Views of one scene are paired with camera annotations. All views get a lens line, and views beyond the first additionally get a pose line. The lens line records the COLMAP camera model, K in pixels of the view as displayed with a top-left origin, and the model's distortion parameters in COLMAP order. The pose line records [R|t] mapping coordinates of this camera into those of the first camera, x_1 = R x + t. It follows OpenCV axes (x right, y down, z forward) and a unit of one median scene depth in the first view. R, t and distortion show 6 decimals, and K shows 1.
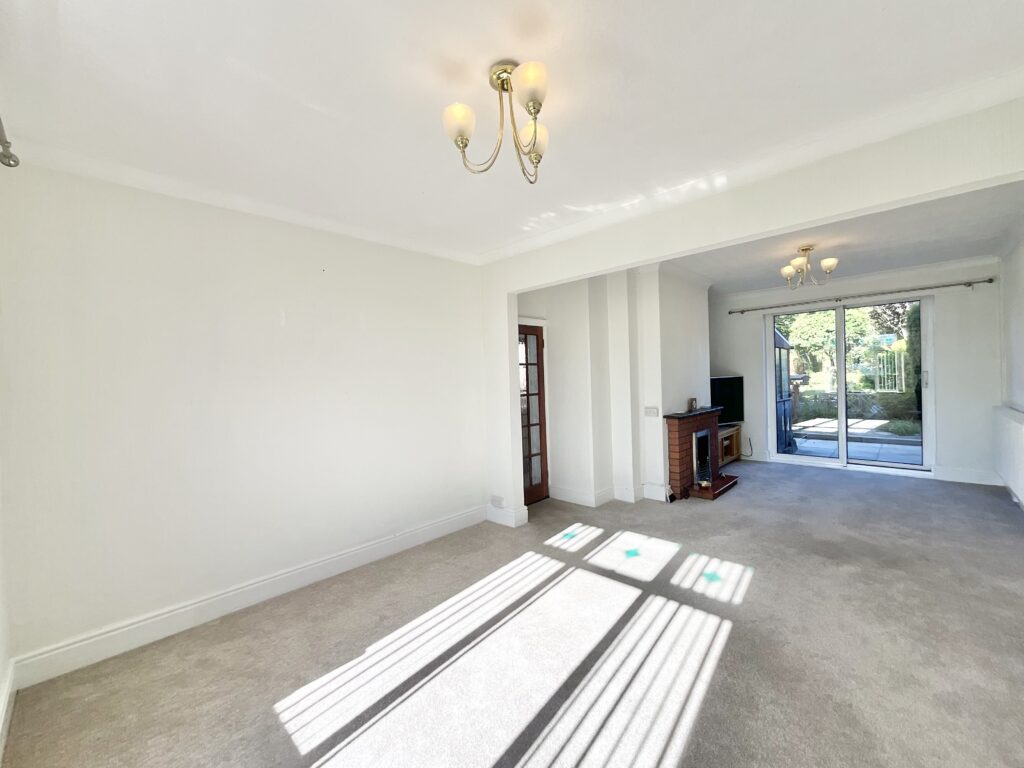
lens RADIAL K [[424.9, 0, 509.7], [0, 424.9, 386.3], [0, 0, 1]] dist [-0.000317, 0.000449]
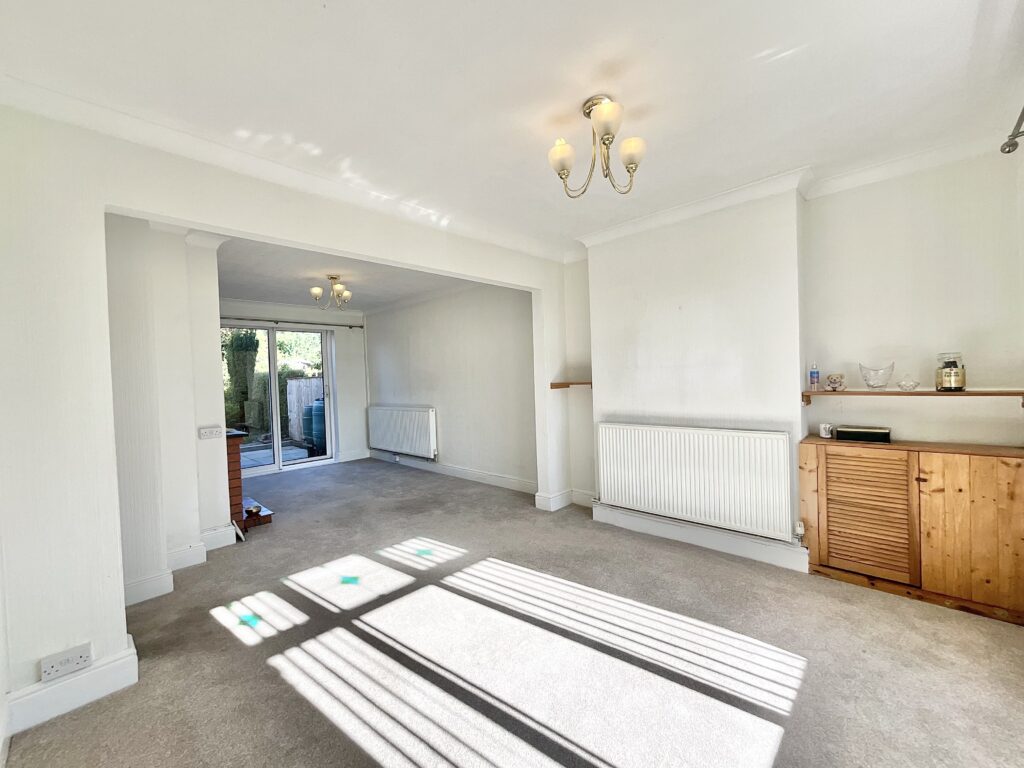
lens RADIAL K [[424.9, 0, 509.7], [0, 424.9, 386.3], [0, 0, 1]] dist [-0.000317, 0.000449]
pose [[-0.014532, 0.010588, 0.999838, -0.621023], [0.055229, 0.998426, -0.009771, 0.021749], [-0.998368, 0.055078, -0.015094, 0.692187]]
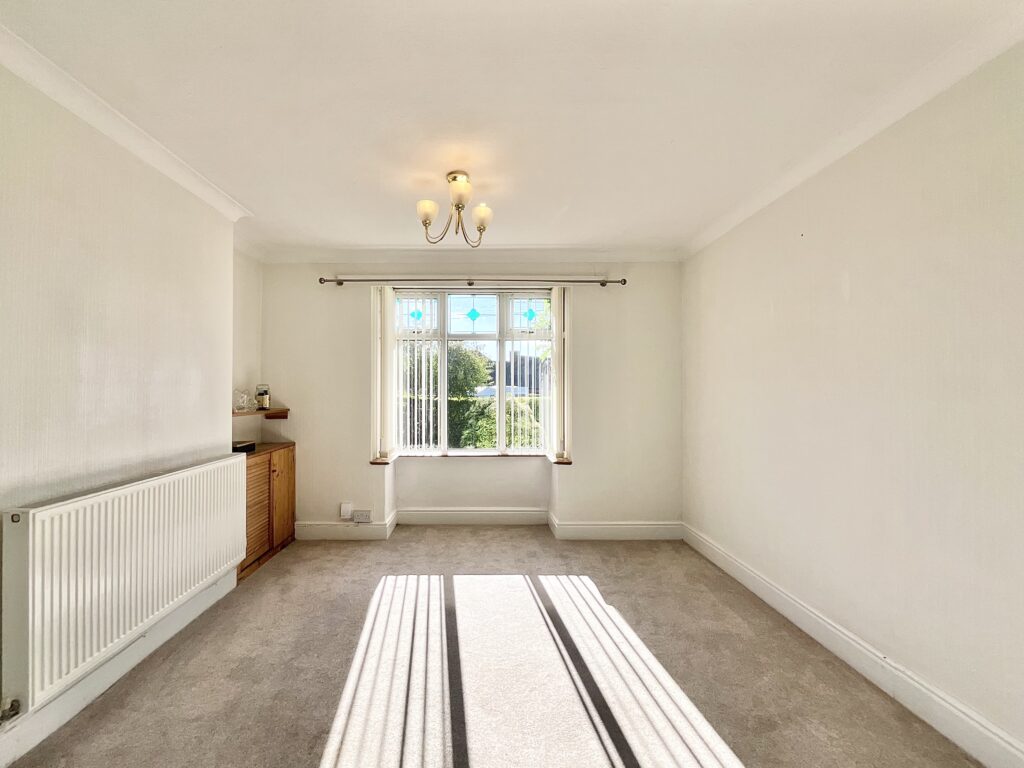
lens RADIAL K [[424.9, 0, 509.7], [0, 424.9, 386.3], [0, 0, 1]] dist [-0.000317, 0.000449]
pose [[-0.671189, 0.020476, -0.741004, 0.536280], [-0.001623, 0.999575, 0.029091, -0.031336], [0.741285, 0.020728, -0.670870, 1.142677]]
